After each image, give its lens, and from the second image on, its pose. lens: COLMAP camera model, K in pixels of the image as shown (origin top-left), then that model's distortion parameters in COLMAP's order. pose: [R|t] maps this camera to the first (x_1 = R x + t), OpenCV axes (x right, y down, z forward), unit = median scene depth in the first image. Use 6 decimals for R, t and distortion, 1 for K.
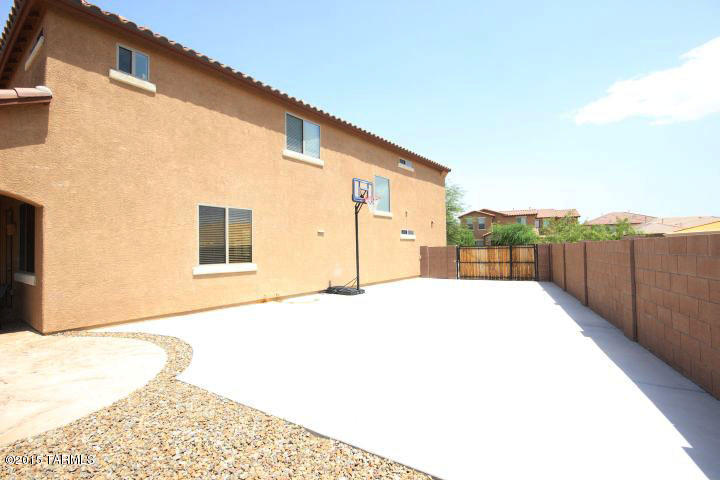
lens RADIAL K [[336.8, 0, 367.2], [0, 336.8, 242.0], [0, 0, 1]] dist [-0.002307, -0.000498]
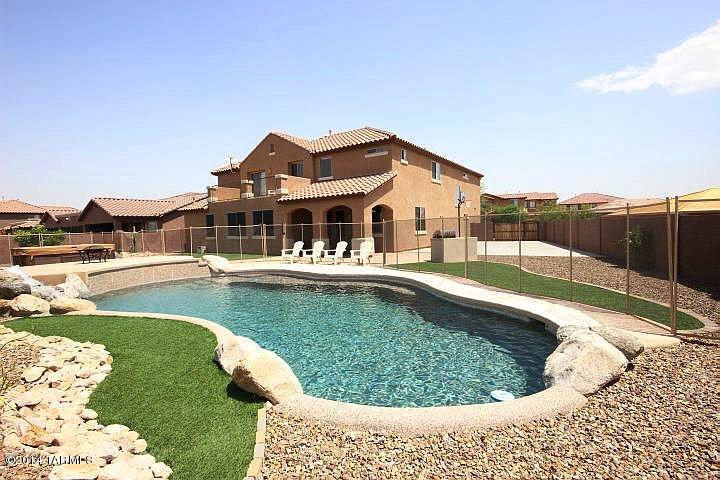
lens RADIAL K [[331.2, 0, 360.0], [0, 331.2, 240.0], [0, 0, 1]] dist [-0.000946, -0.000160]
pose [[0.999281, -0.017647, 0.033548, -0.741394], [0.015716, 0.998251, 0.056984, -0.007632], [-0.034495, -0.056416, 0.997811, -1.067776]]
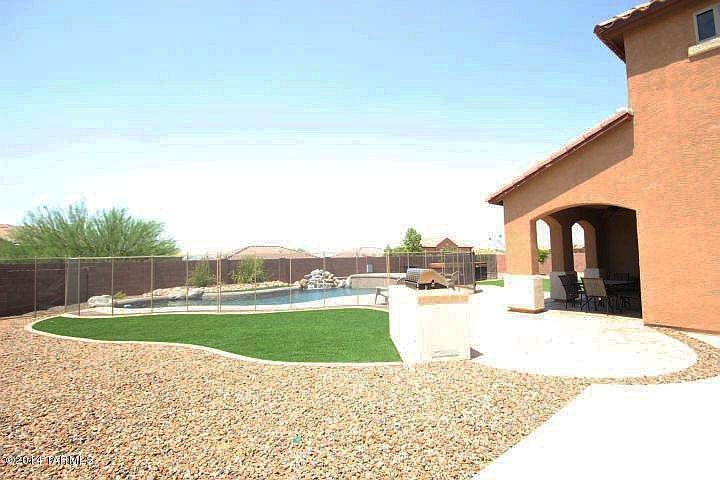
lens RADIAL K [[328.2, 0, 361.0], [0, 328.2, 241.6], [0, 0, 1]] dist [-0.015553, -0.000244]
pose [[-0.286381, -0.021044, -0.957885, 0.187132], [0.052405, 0.997918, -0.037591, -0.004793], [0.956682, -0.060963, -0.284682, 0.228977]]
